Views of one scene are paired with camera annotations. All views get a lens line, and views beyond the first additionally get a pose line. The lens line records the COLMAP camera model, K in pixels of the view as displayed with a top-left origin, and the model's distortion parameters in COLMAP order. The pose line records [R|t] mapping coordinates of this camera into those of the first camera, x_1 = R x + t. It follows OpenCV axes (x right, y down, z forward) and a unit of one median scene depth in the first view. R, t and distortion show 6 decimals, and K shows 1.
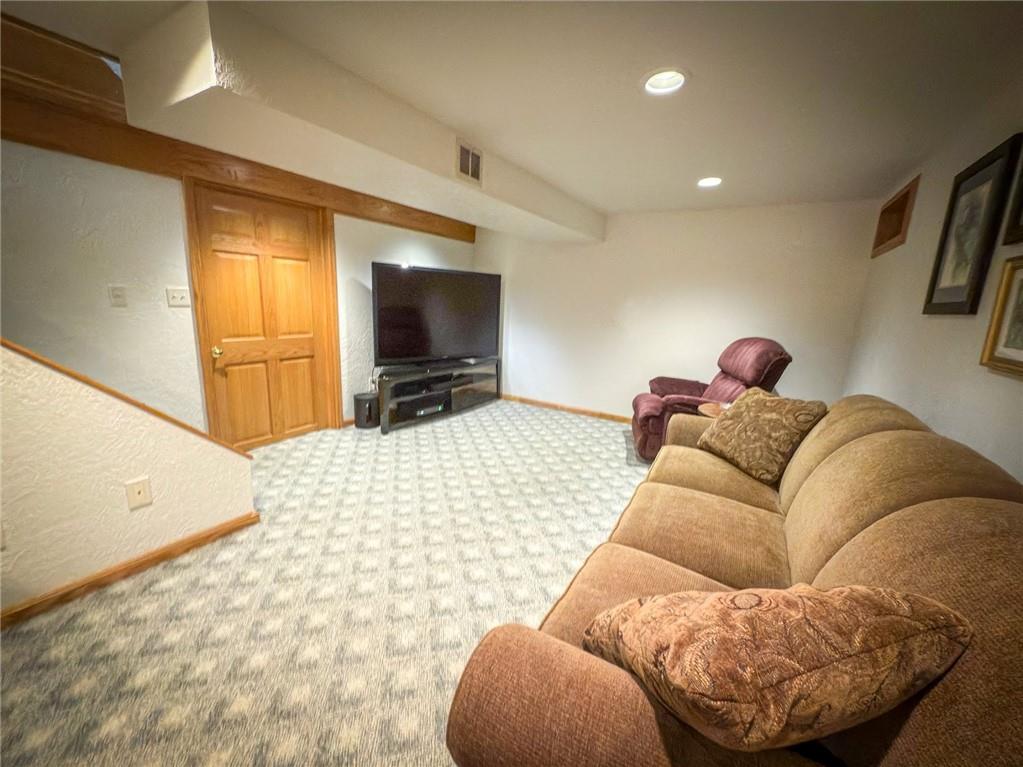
lens RADIAL K [[410.0, 0, 511.8], [0, 410.0, 381.2], [0, 0, 1]] dist [0.004033, -0.000572]
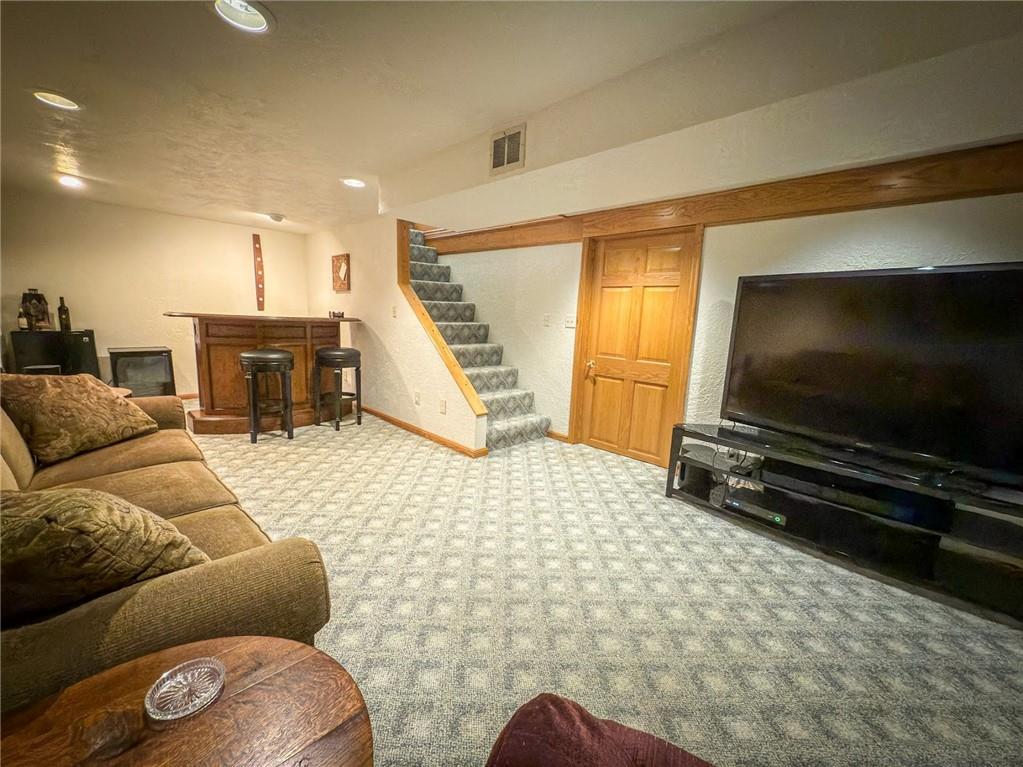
lens RADIAL K [[410.0, 0, 512.4], [0, 410.0, 383.1], [0, 0, 1]] dist [0.004033, -0.000572]
pose [[-0.226739, 0.101530, -0.968649, 0.633558], [-0.248969, 0.955466, 0.158427, -0.161395], [0.941596, 0.277085, -0.191364, 1.057356]]
